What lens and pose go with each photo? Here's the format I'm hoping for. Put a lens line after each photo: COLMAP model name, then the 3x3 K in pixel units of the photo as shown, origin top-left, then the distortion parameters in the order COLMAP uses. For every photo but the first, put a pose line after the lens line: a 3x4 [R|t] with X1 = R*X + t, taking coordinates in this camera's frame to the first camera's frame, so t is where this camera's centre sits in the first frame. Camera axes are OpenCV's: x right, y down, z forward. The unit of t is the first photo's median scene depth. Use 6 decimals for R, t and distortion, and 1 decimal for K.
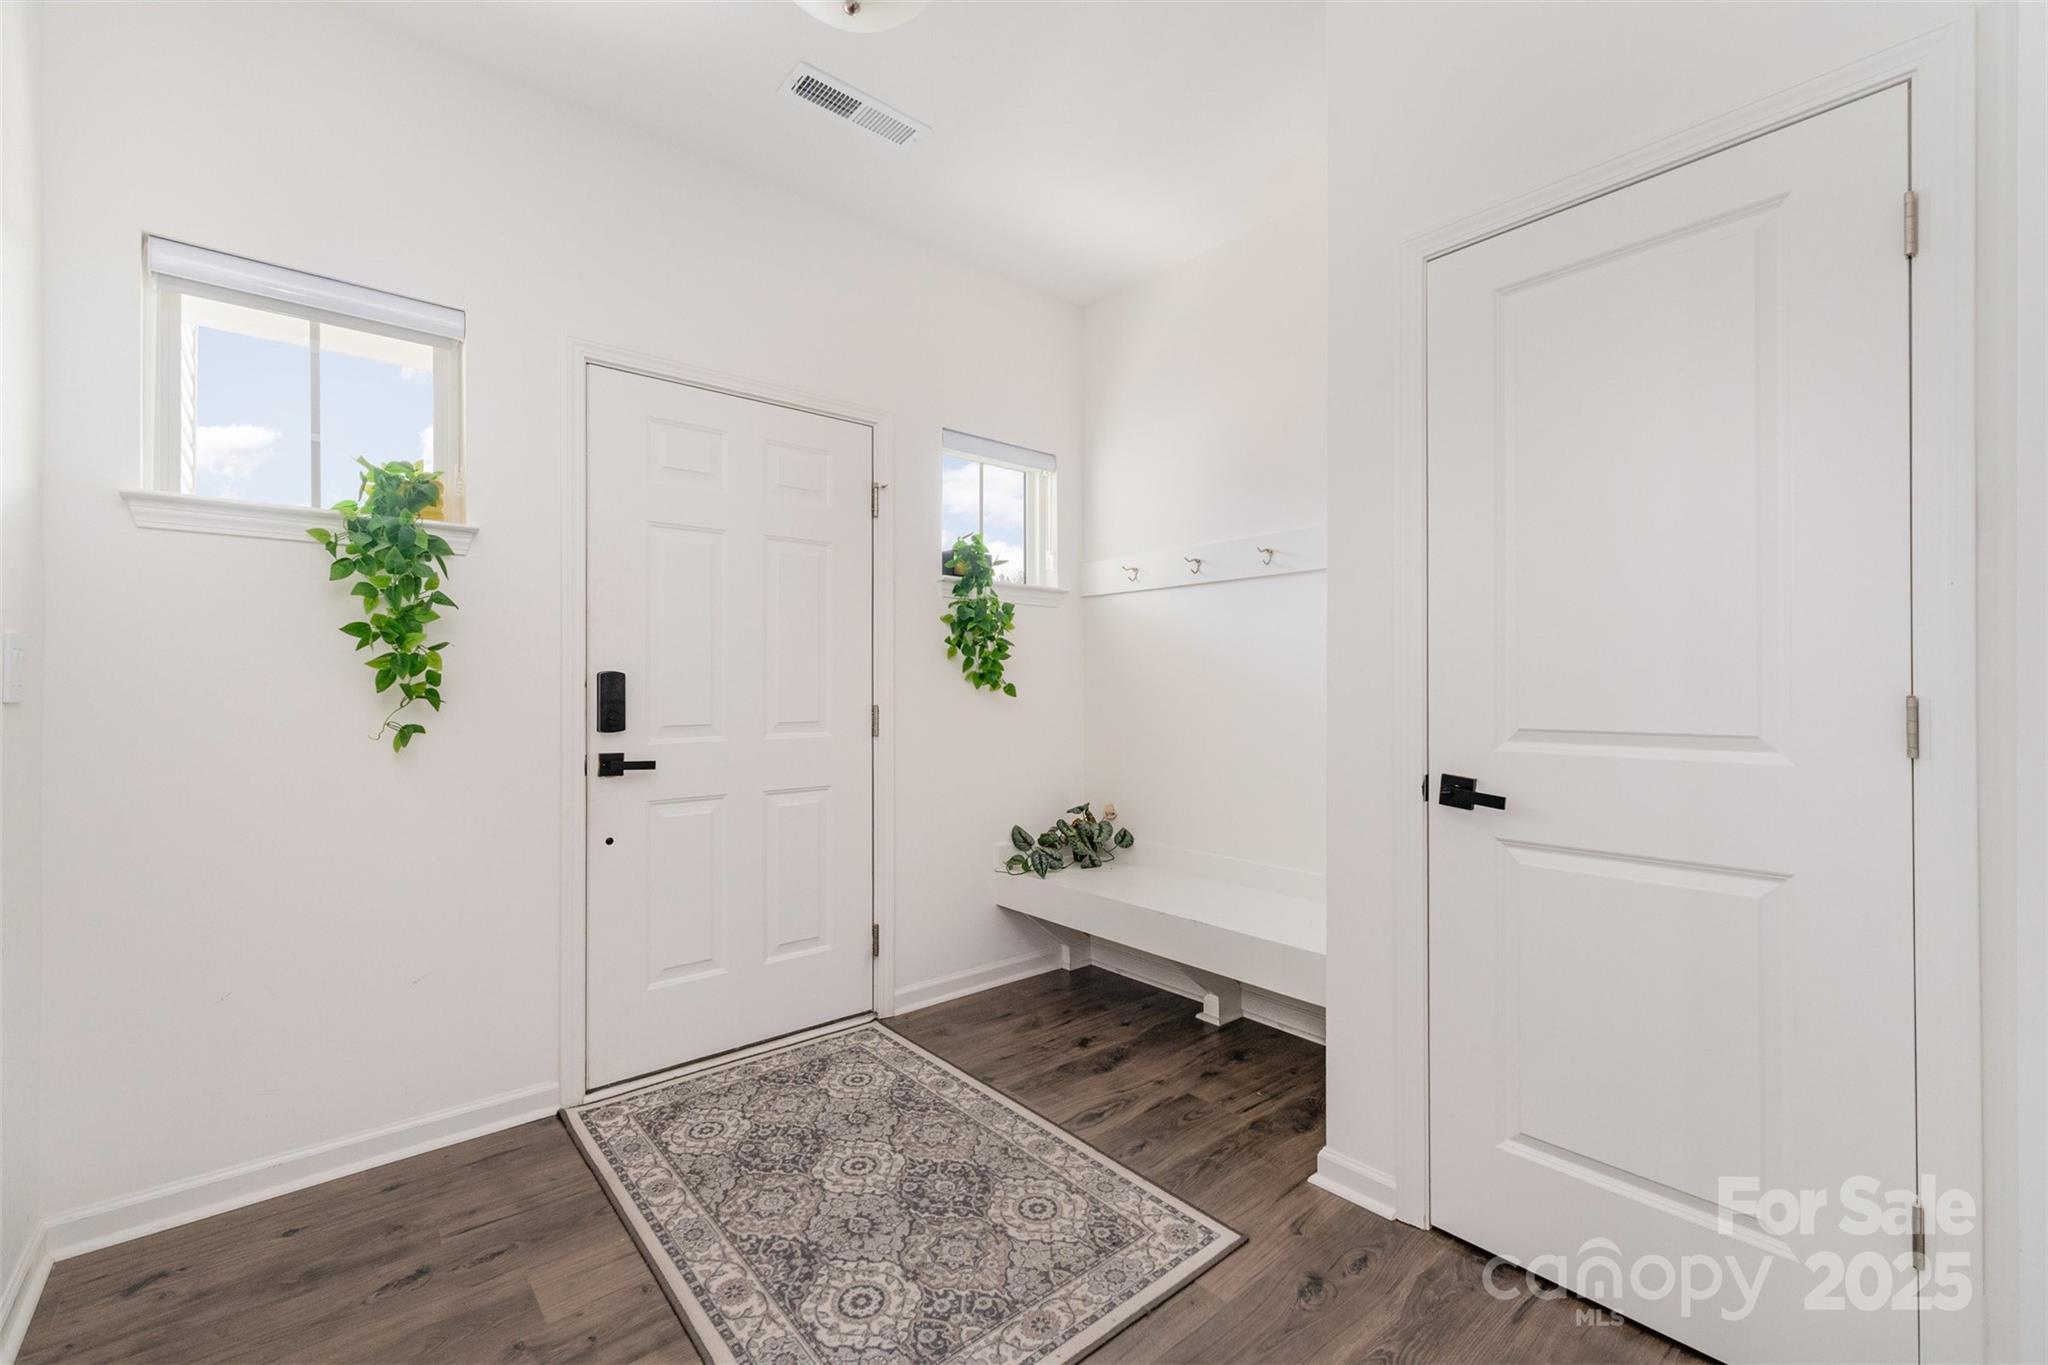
lens RADIAL K [[862.8, 0, 1019.0], [0, 862.8, 665.7], [0, 0, 1]] dist [0.003884, 0.000272]
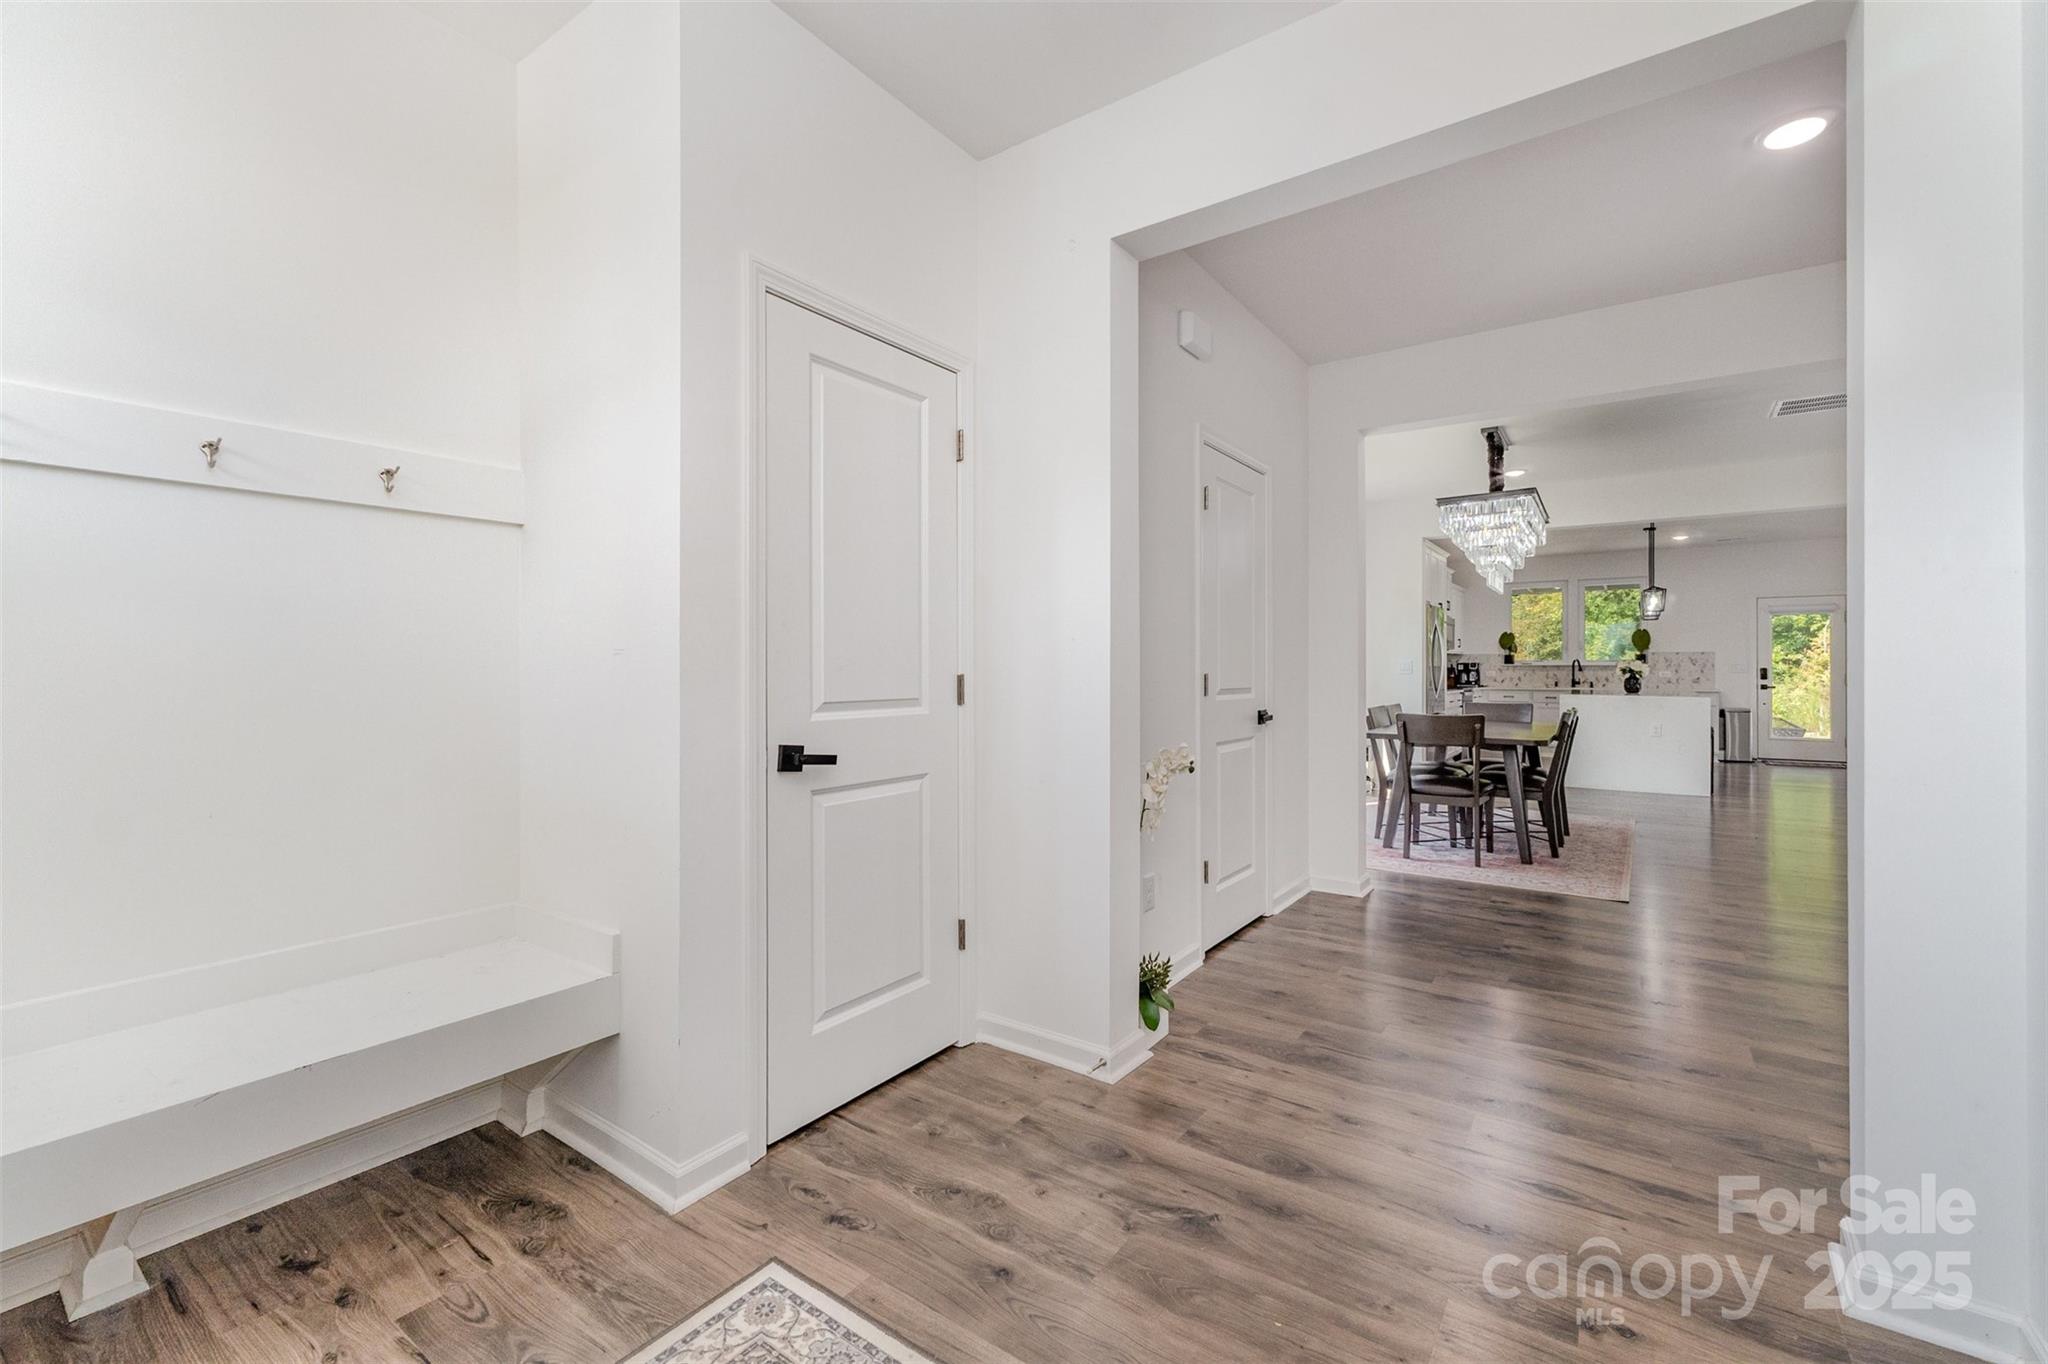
lens RADIAL K [[862.8, 0, 1019.0], [0, 862.8, 665.2], [0, 0, 1]] dist [0.003884, 0.000272]
pose [[-0.236675, 0.002719, 0.971585, -0.710321], [-0.019798, 0.999775, -0.007621, 0.021159], [-0.971387, -0.021039, -0.236568, 0.976607]]
